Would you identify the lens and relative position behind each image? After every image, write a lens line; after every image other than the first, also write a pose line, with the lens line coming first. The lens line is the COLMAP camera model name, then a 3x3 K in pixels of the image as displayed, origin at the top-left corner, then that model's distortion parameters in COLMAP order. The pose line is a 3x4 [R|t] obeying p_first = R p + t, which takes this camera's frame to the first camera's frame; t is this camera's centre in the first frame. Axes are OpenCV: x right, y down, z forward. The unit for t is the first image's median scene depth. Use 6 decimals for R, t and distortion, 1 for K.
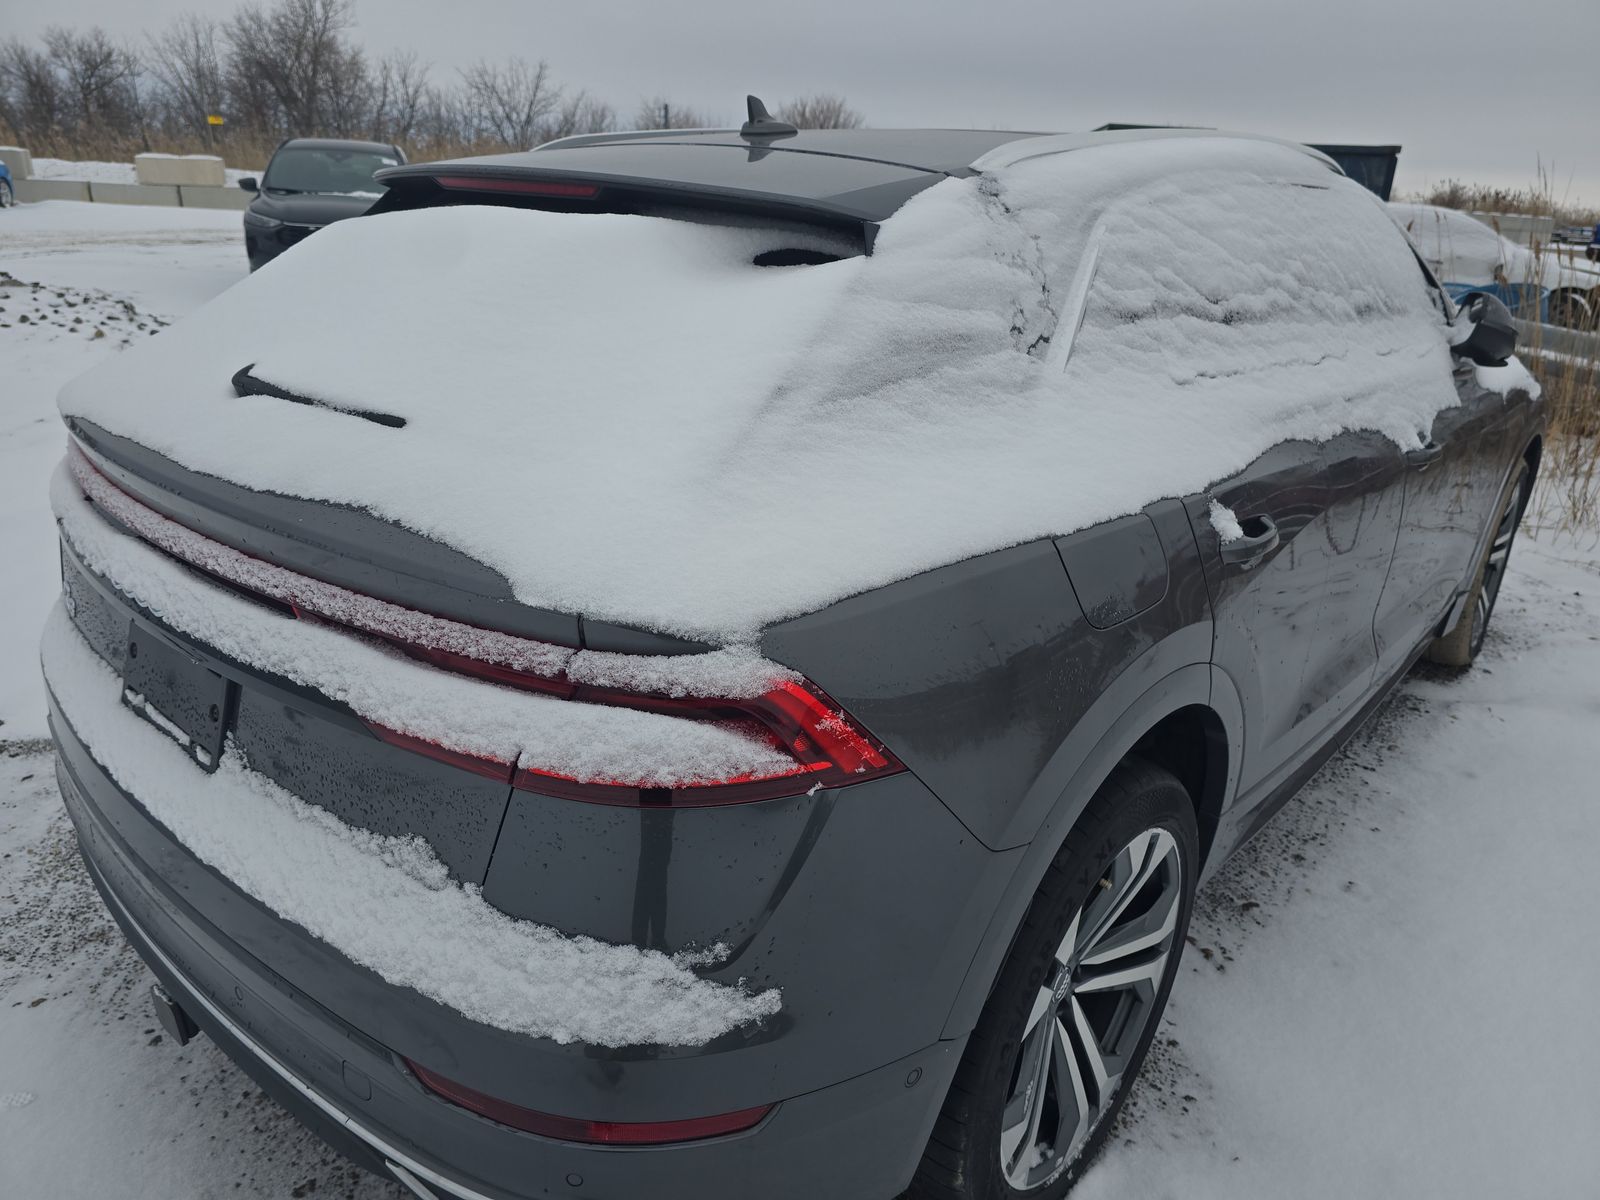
lens RADIAL K [[1056.2, 0, 805.8], [0, 1056.2, 572.3], [0, 0, 1]] dist [0.070542, -0.080518]
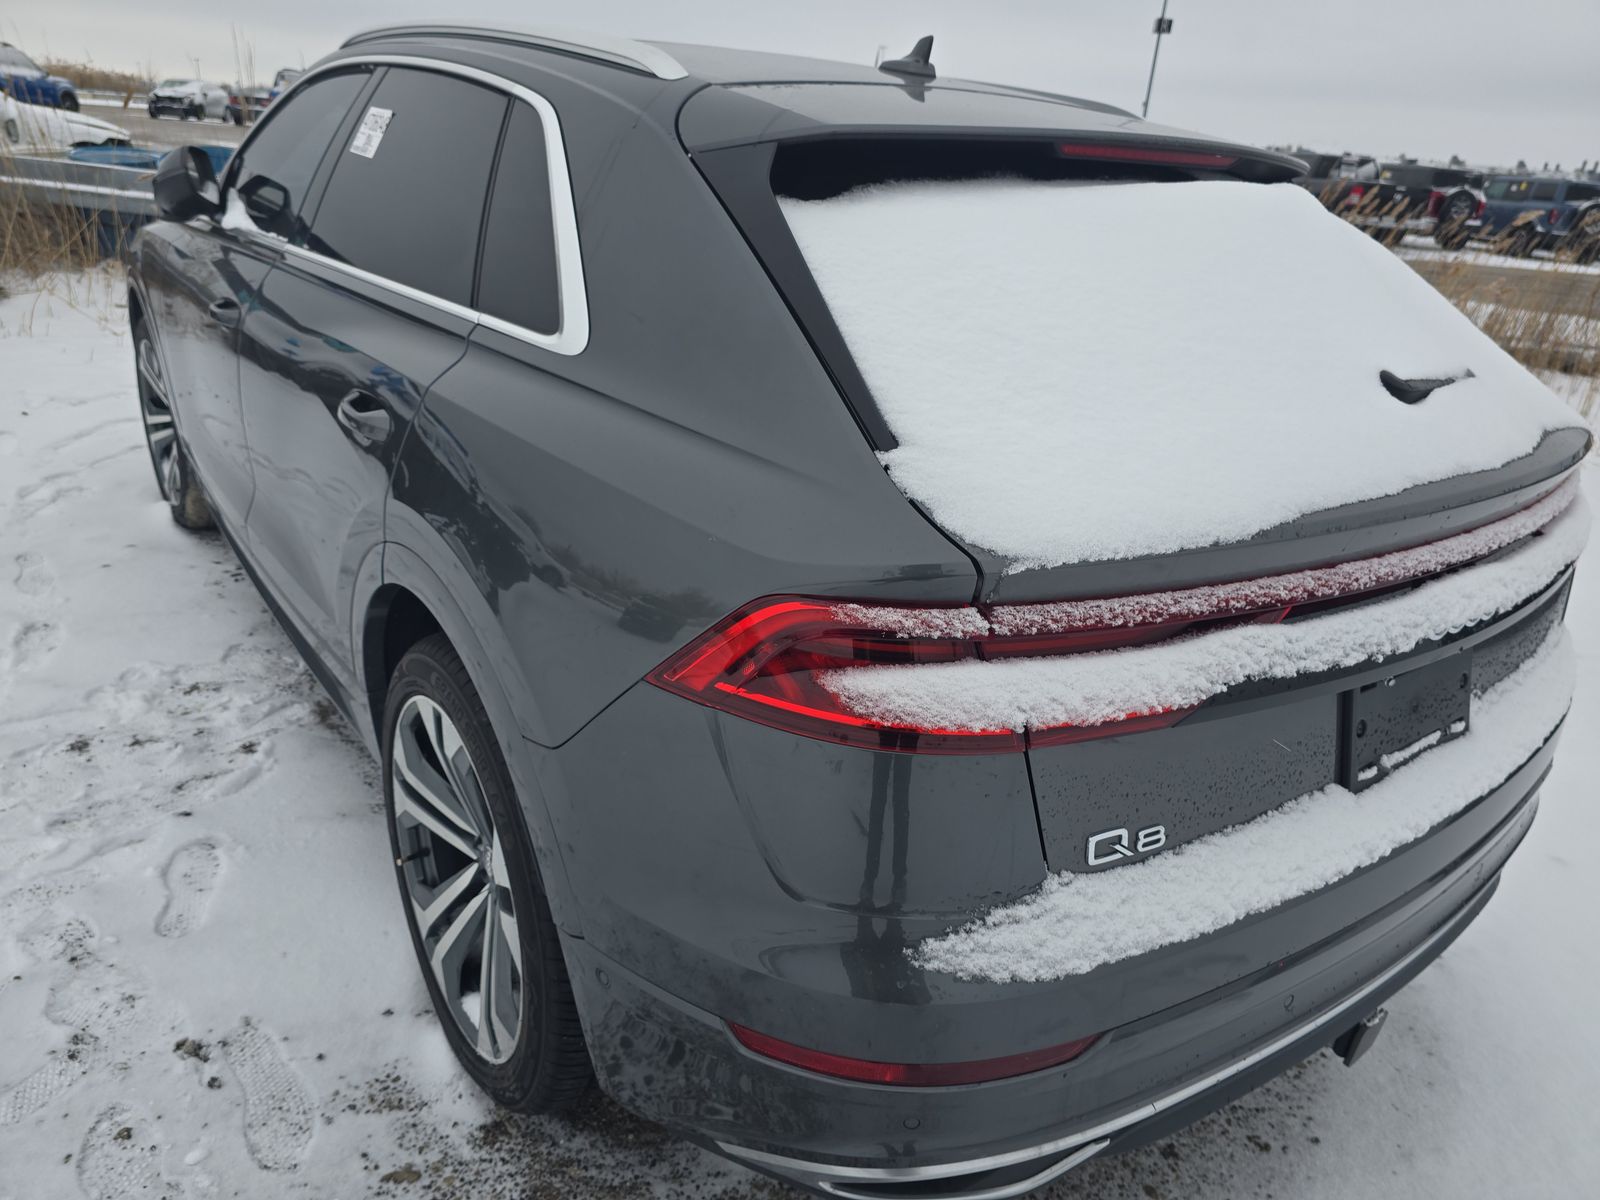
lens RADIAL K [[1056.2, 0, 805.8], [0, 1056.2, 572.3], [0, 0, 1]] dist [0.070542, -0.080518]
pose [[0.241131, -0.390908, 0.888283, -1.871346], [0.271172, 0.905973, 0.325082, -0.577707], [-0.931838, 0.162490, 0.324462, 1.426618]]
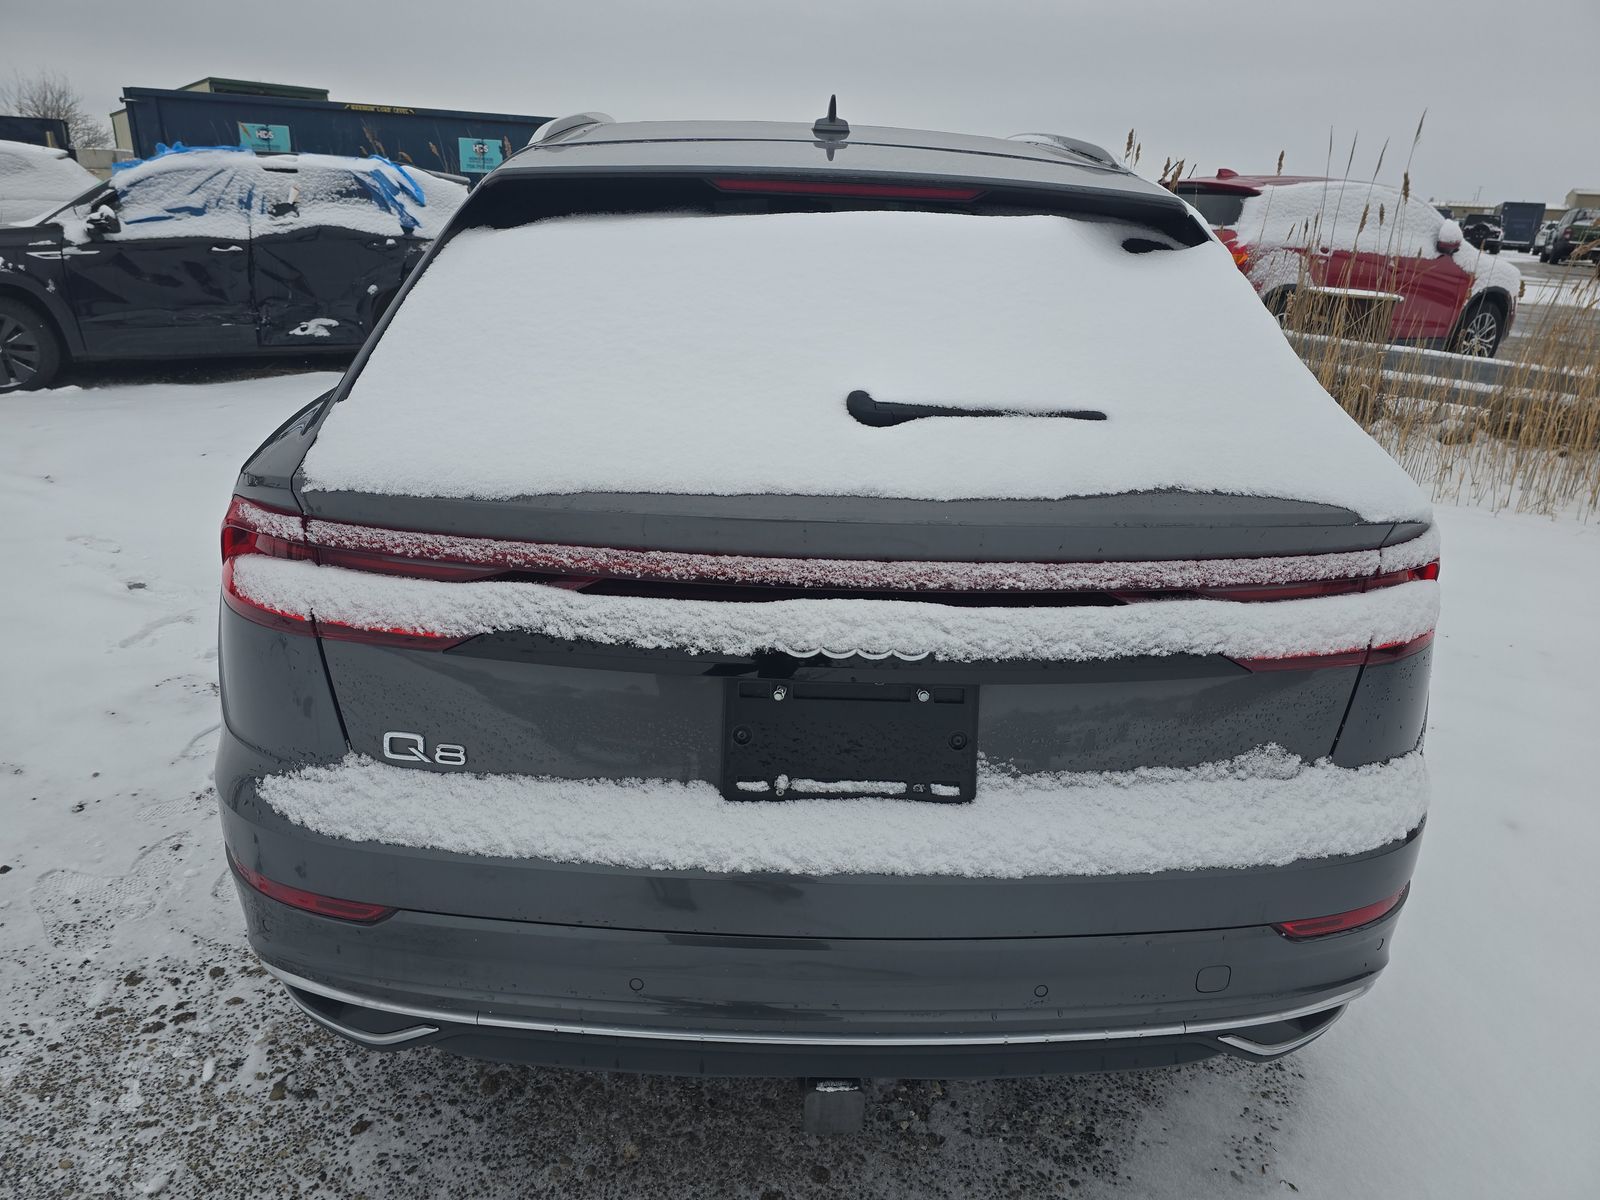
lens RADIAL K [[1053.0, 0, 810.5], [0, 1053.0, 574.4], [0, 0, 1]] dist [0.073205, -0.053719]
pose [[0.742983, -0.240049, 0.624782, -1.395804], [0.221434, 0.969064, 0.109000, -0.175938], [-0.631620, 0.057363, 0.773153, 0.369441]]
